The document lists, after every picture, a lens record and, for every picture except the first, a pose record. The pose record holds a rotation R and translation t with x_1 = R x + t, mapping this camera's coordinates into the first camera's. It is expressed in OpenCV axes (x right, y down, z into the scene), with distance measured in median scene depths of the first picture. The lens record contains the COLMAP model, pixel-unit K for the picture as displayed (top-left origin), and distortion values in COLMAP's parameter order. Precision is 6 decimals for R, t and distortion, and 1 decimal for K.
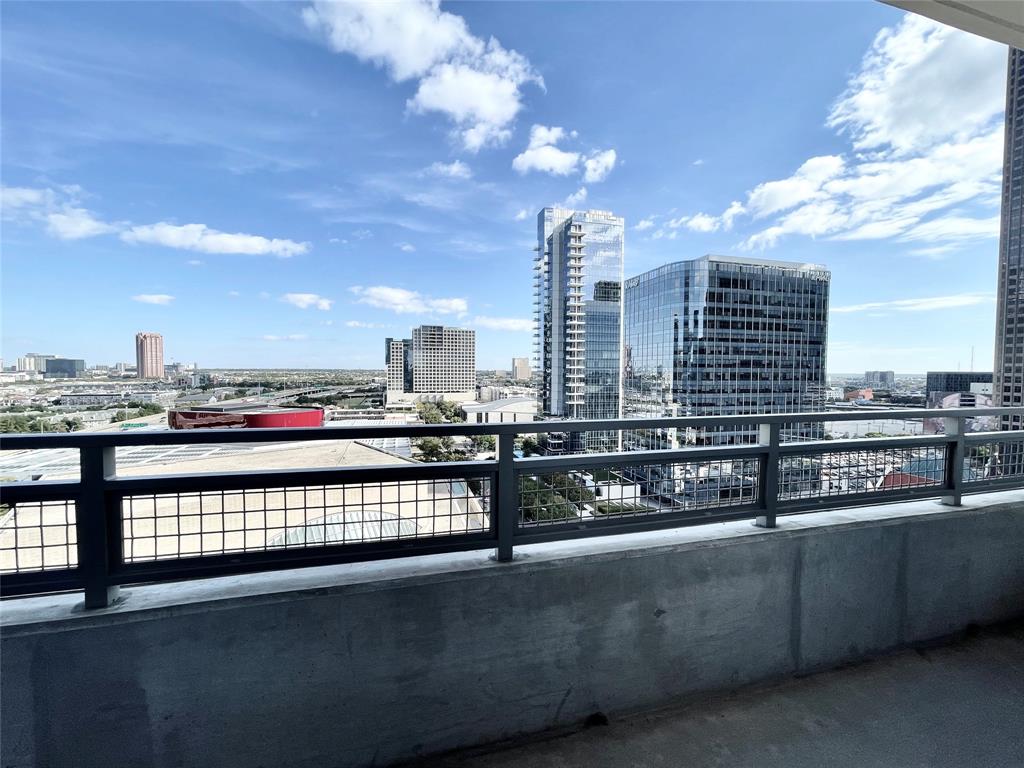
lens RADIAL K [[418.5, 0, 517.7], [0, 418.5, 390.3], [0, 0, 1]] dist [0.003068, -0.001387]
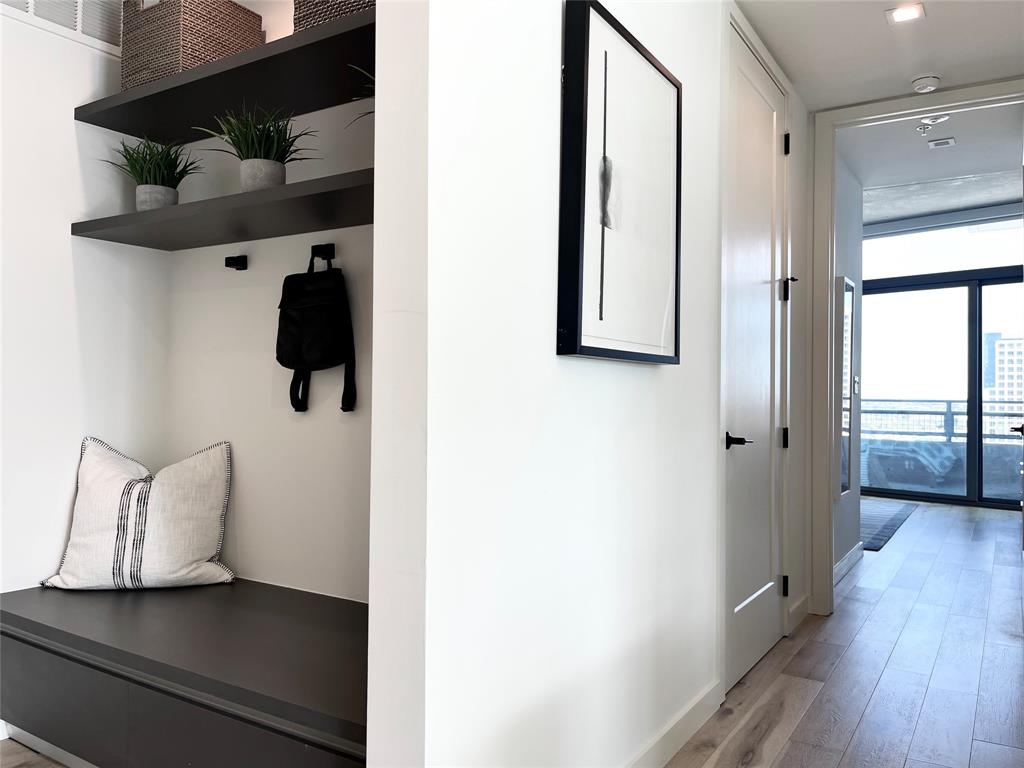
lens RADIAL K [[784.4, 0, 513.9], [0, 784.4, 379.4], [0, 0, 1]] dist [0.070862, -0.093698]
pose [[0.672445, -0.009384, -0.740088, 0.185493], [-0.044125, 0.997633, -0.052741, 0.049232], [0.738831, 0.068122, 0.670439, -0.722528]]
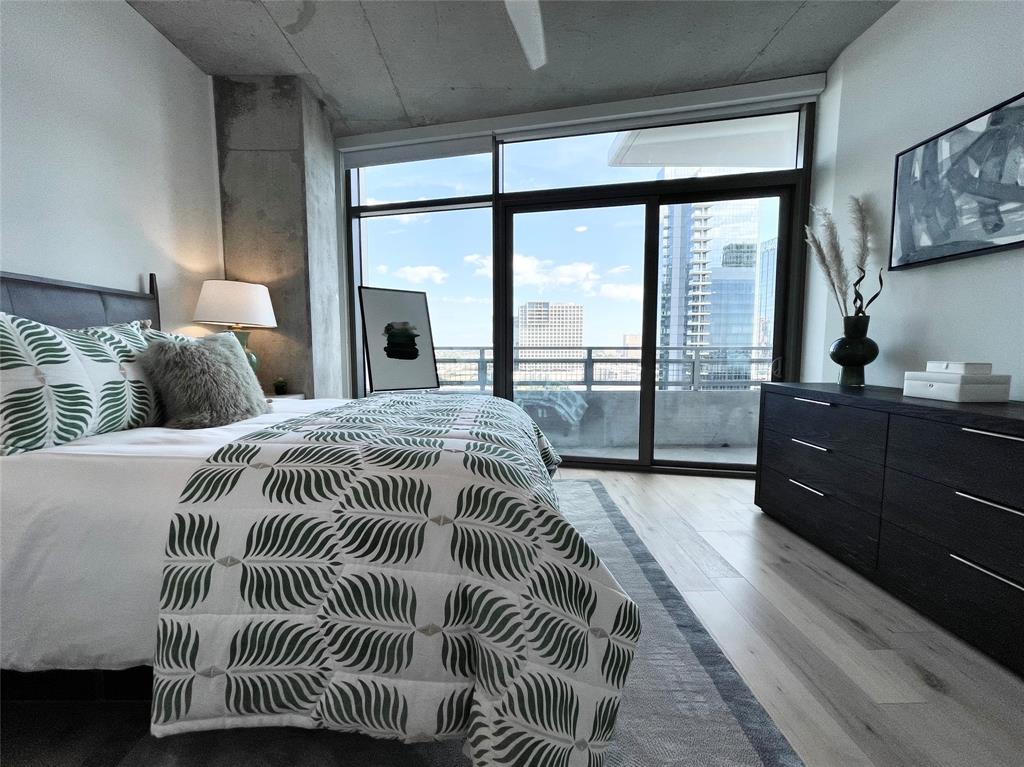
lens RADIAL K [[446.5, 0, 513.0], [0, 446.5, 377.5], [0, 0, 1]] dist [-0.000523, 0.000940]
pose [[0.967762, 0.013981, -0.251476, -0.062189], [-0.009278, 0.999759, 0.019880, 0.030894], [0.251694, -0.016906, 0.967659, -0.311646]]
